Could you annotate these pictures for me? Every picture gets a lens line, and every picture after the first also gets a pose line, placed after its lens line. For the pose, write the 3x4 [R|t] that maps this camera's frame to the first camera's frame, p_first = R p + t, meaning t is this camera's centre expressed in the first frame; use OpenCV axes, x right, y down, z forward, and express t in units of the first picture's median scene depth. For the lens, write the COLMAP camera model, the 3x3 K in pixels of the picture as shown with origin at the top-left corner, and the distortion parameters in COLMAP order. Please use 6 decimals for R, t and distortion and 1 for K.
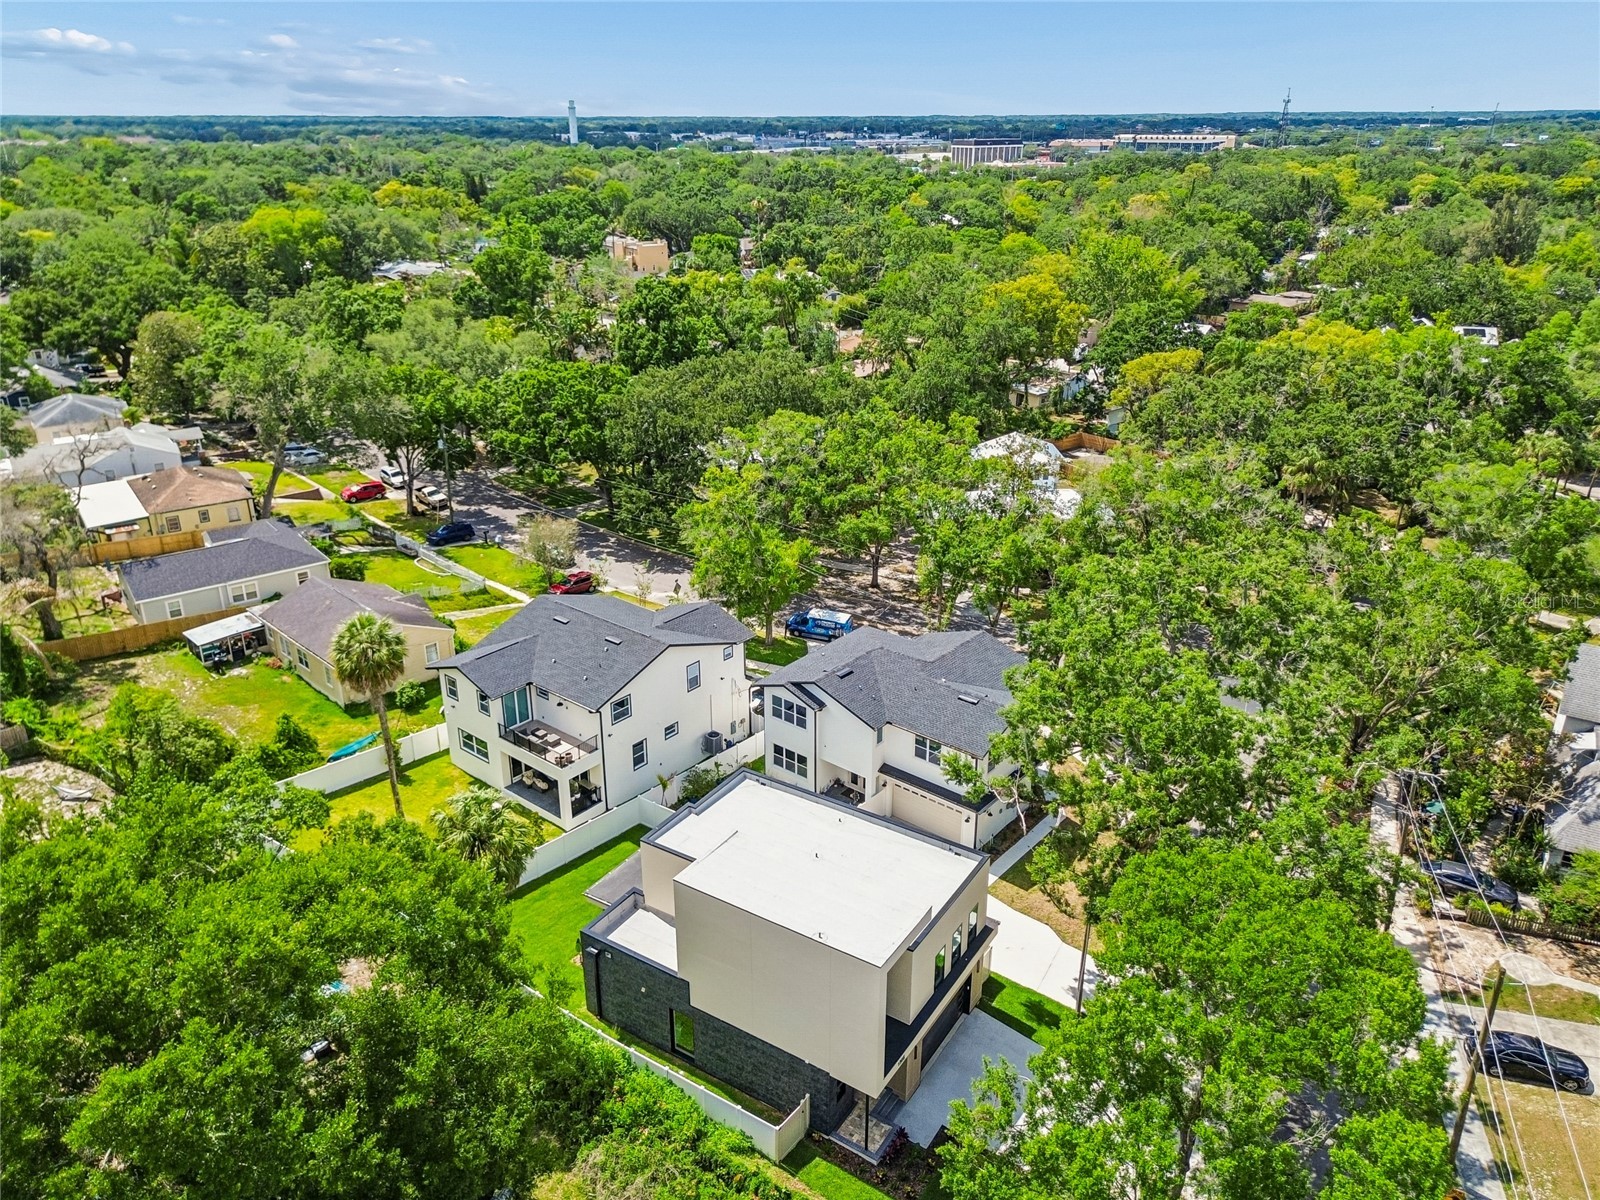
lens RADIAL K [[1147.8, 0, 788.2], [0, 1147.8, 600.6], [0, 0, 1]] dist [0.058317, -0.052073]
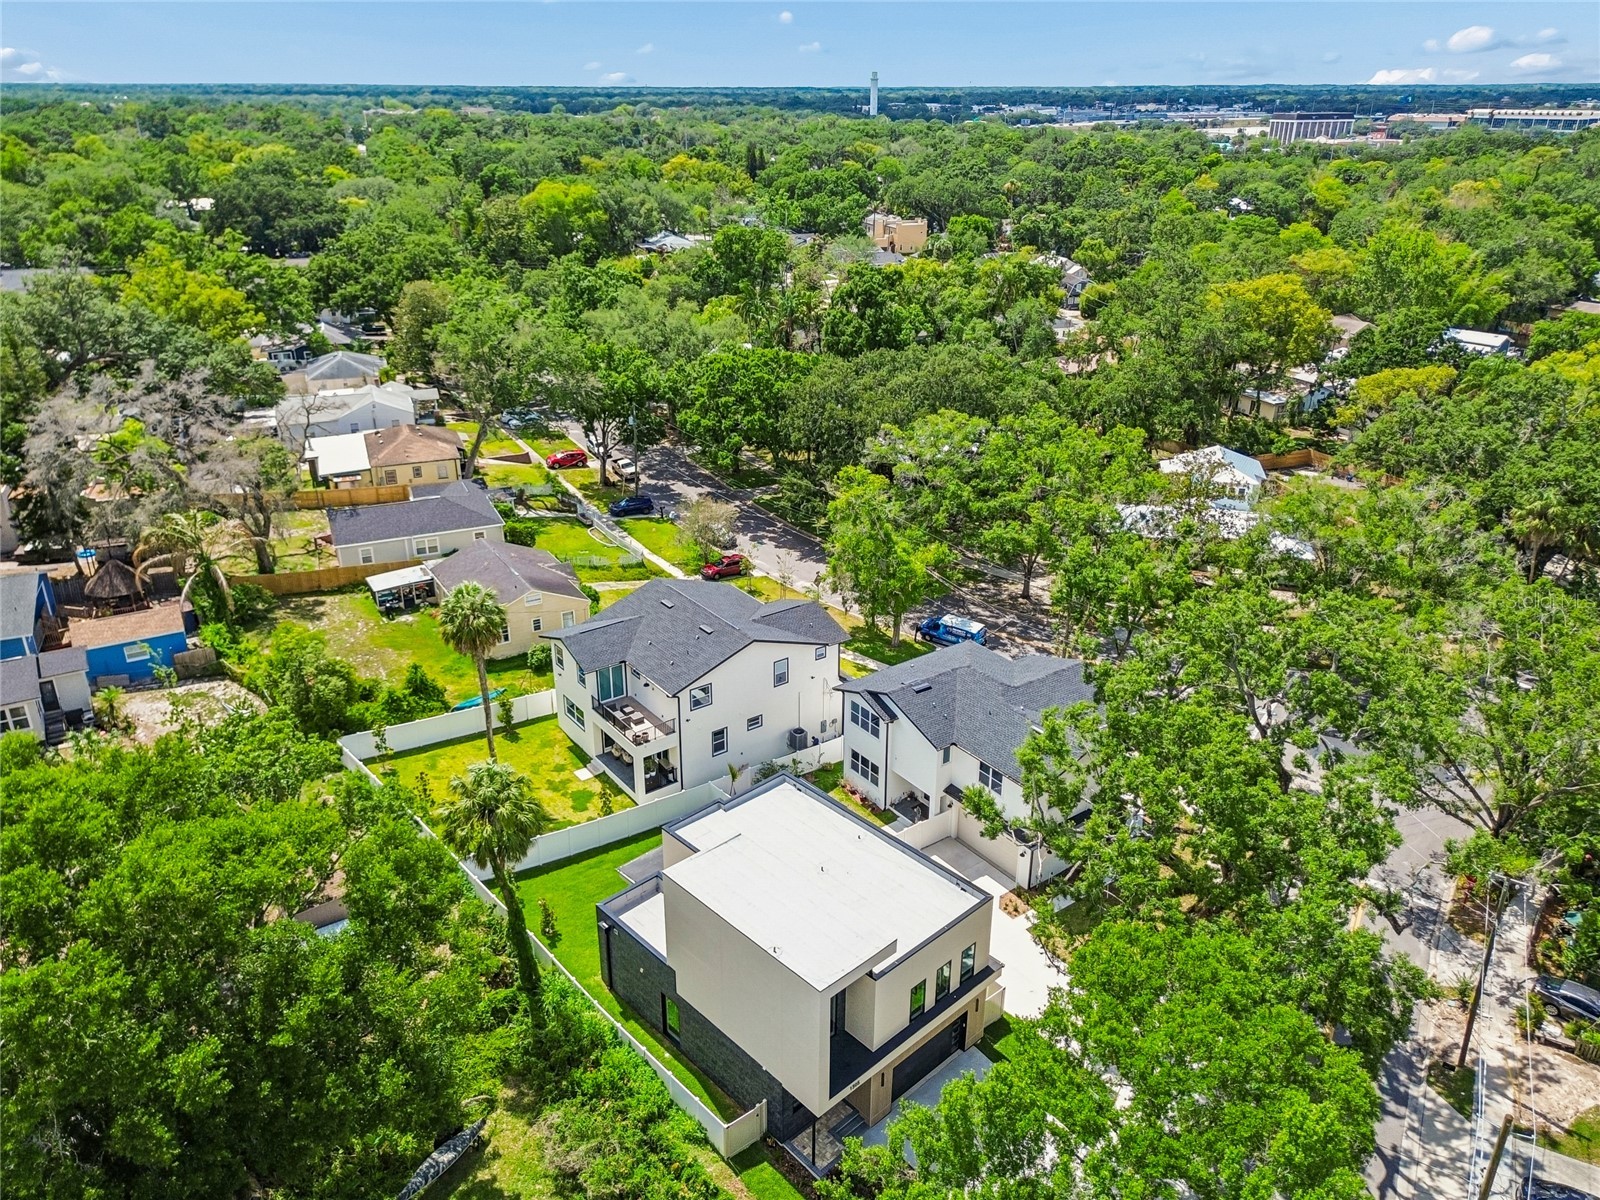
lens RADIAL K [[1147.8, 0, 797.0], [0, 1147.8, 611.3], [0, 0, 1]] dist [0.058317, -0.052073]
pose [[0.969432, 0.104471, -0.222010, 0.104879], [-0.097548, 0.994346, 0.041952, -0.022446], [0.225138, -0.019013, 0.974141, 0.008304]]
